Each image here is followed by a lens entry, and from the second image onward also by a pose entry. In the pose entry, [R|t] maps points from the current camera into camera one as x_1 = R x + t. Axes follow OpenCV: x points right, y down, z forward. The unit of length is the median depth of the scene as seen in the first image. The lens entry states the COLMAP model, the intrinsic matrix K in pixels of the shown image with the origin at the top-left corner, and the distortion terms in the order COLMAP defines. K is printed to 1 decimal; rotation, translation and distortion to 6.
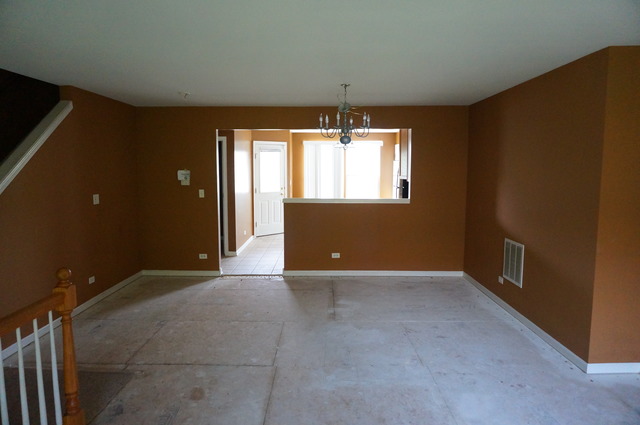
lens RADIAL K [[424.2, 0, 321.2], [0, 424.2, 213.7], [0, 0, 1]] dist [-0.042324, 0.020511]
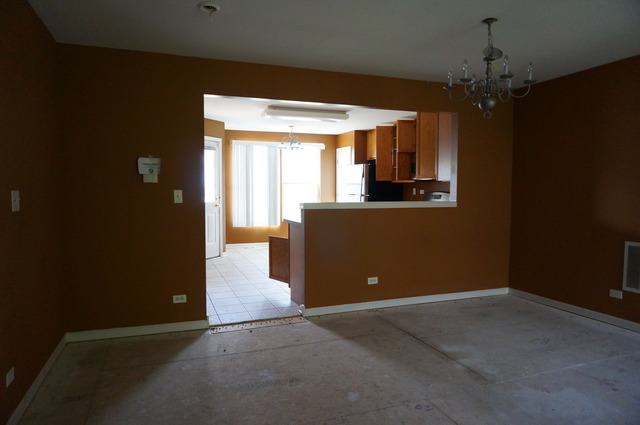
lens RADIAL K [[424.2, 0, 321.6], [0, 424.2, 212.6], [0, 0, 1]] dist [-0.042324, 0.020511]
pose [[0.932617, -0.021704, 0.360213, -0.393369], [0.039329, 0.998357, -0.041670, 0.012000], [-0.358717, 0.053029, 0.931939, 0.450631]]
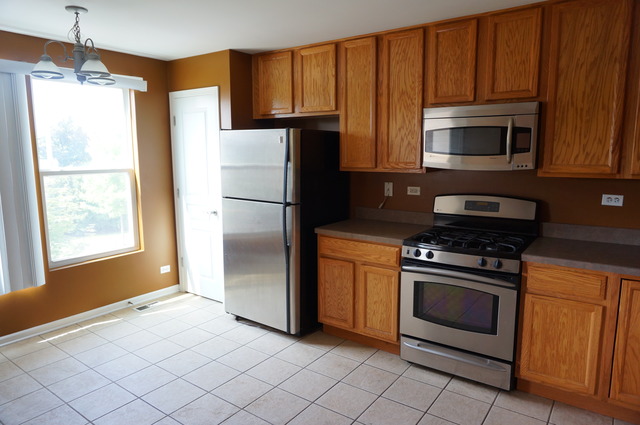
lens RADIAL K [[424.2, 0, 322.6], [0, 424.2, 212.0], [0, 0, 1]] dist [-0.042324, 0.020511]
pose [[0.577873, -0.118013, 0.807549, -0.177389], [0.092579, 0.992582, 0.078805, -0.153203], [-0.810859, 0.029222, 0.584512, 1.473216]]
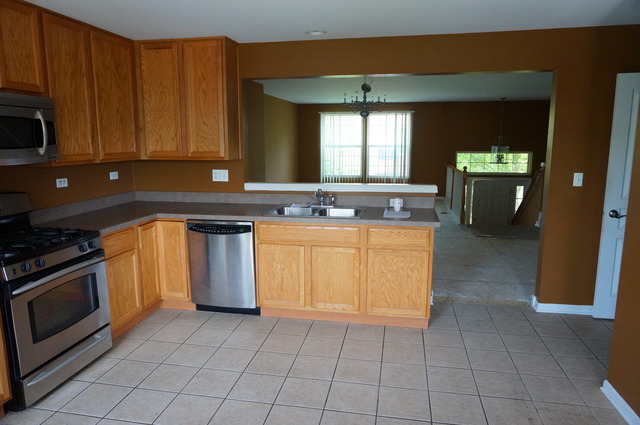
lens RADIAL K [[424.2, 0, 319.4], [0, 424.2, 215.0], [0, 0, 1]] dist [-0.042324, 0.020511]
pose [[-0.984557, -0.024676, 0.173318, -0.130679], [0.024293, 0.961180, 0.274849, -0.176929], [-0.173372, 0.274815, -0.945737, 1.693918]]
